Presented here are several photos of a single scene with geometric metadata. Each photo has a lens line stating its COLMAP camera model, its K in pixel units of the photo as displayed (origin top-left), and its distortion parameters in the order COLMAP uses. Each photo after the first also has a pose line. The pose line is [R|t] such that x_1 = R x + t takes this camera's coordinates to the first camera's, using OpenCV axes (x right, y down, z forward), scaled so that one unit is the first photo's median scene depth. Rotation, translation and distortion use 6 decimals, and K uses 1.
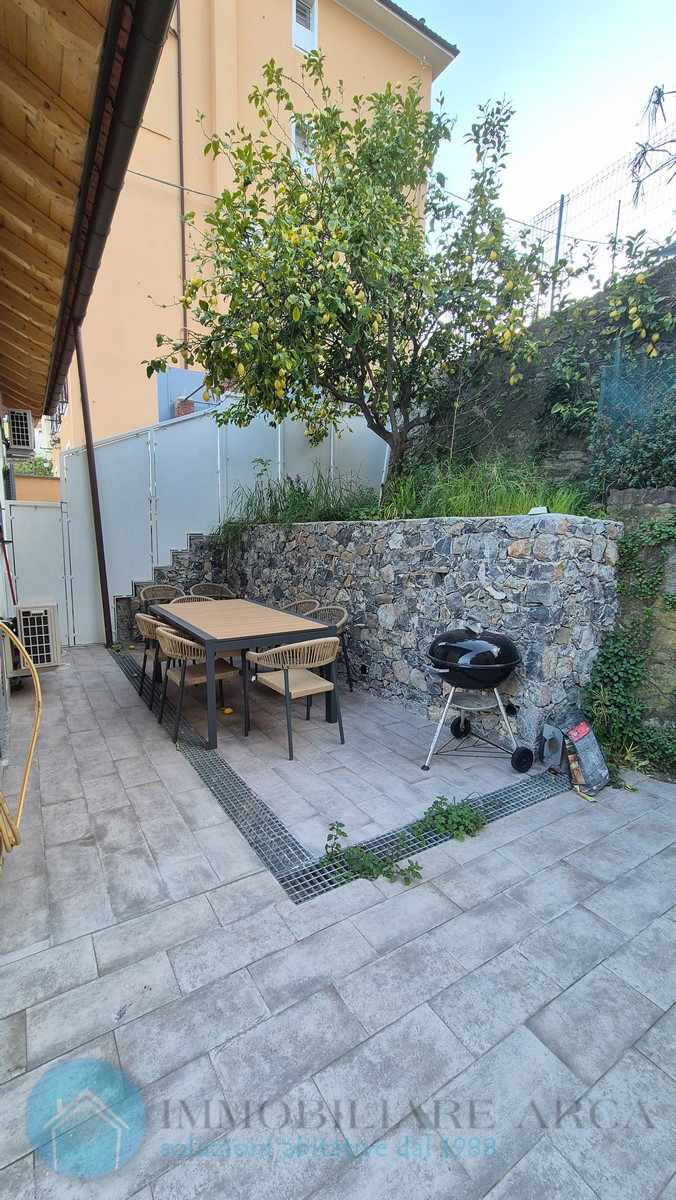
lens RADIAL K [[491.1, 0, 334.2], [0, 491.1, 606.2], [0, 0, 1]] dist [-0.003141, 0.000338]
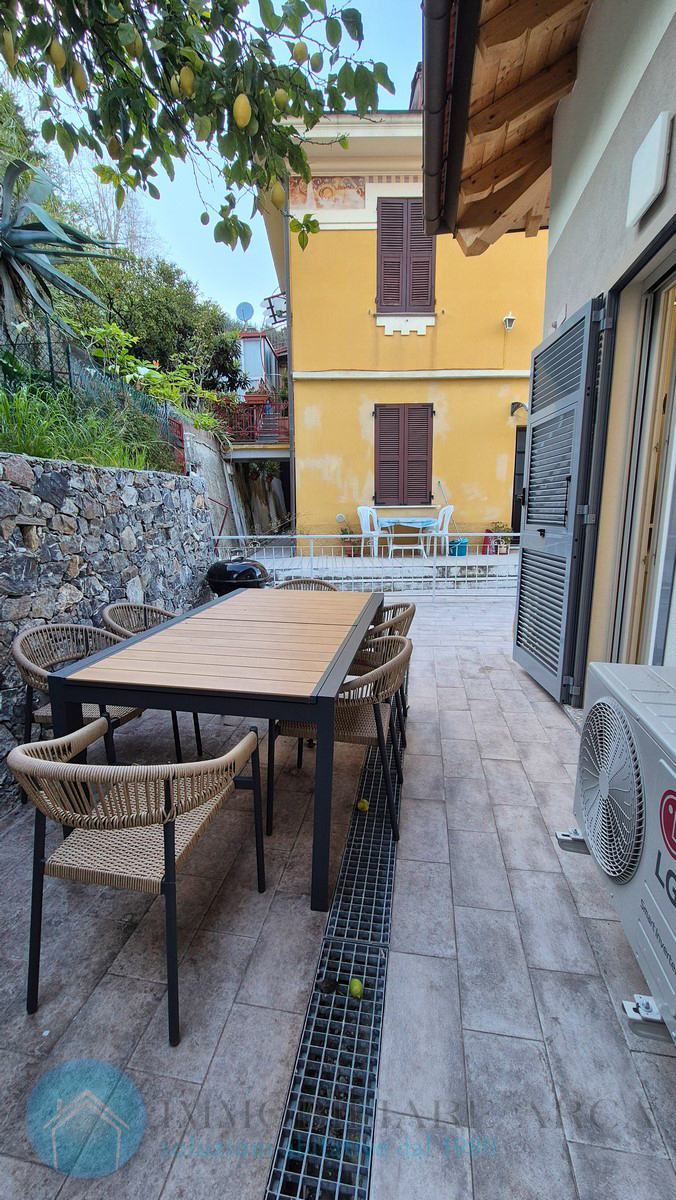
lens RADIAL K [[491.1, 0, 334.2], [0, 491.1, 606.2], [0, 0, 1]] dist [-0.003141, 0.000338]
pose [[-0.742562, -0.141401, 0.654681, -0.843115], [0.094299, 0.945653, 0.311203, -0.228294], [-0.663106, 0.292823, -0.688872, 1.752779]]
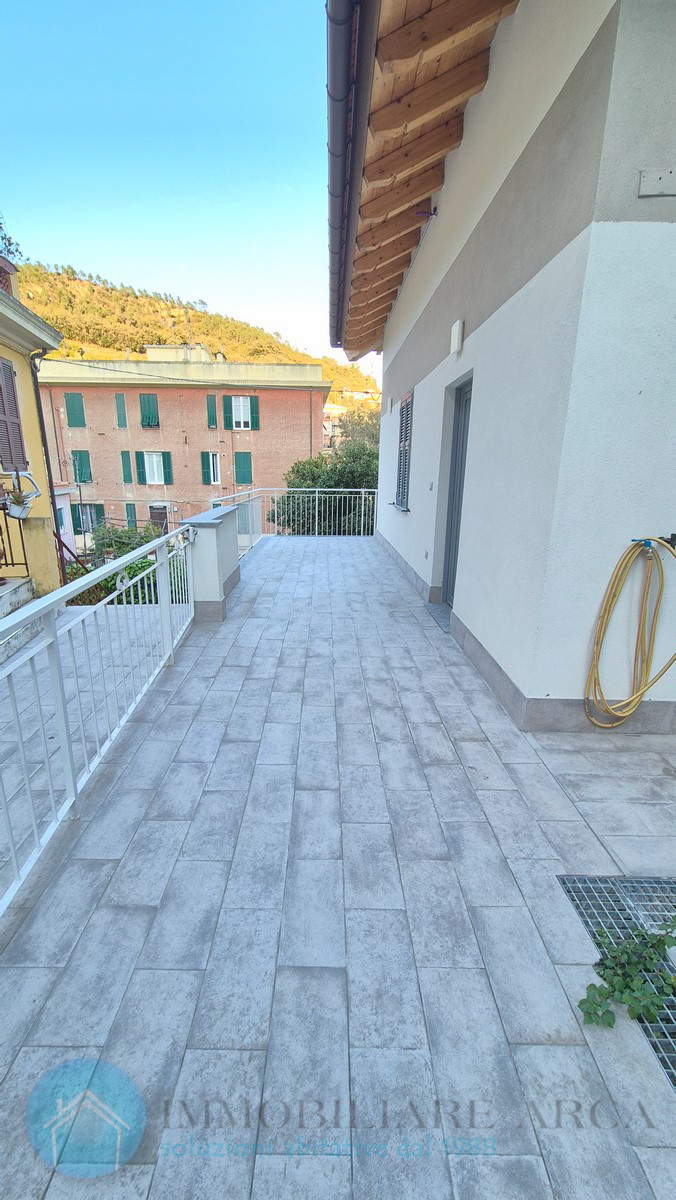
lens RADIAL K [[493.7, 0, 330.5], [0, 493.7, 603.8], [0, 0, 1]] dist [-0.001357, 0.000242]
pose [[-0.531622, 0.196196, -0.823945, 0.478046], [-0.142467, 0.938227, 0.315331, -0.060802], [0.834914, 0.285023, -0.470831, 0.548573]]
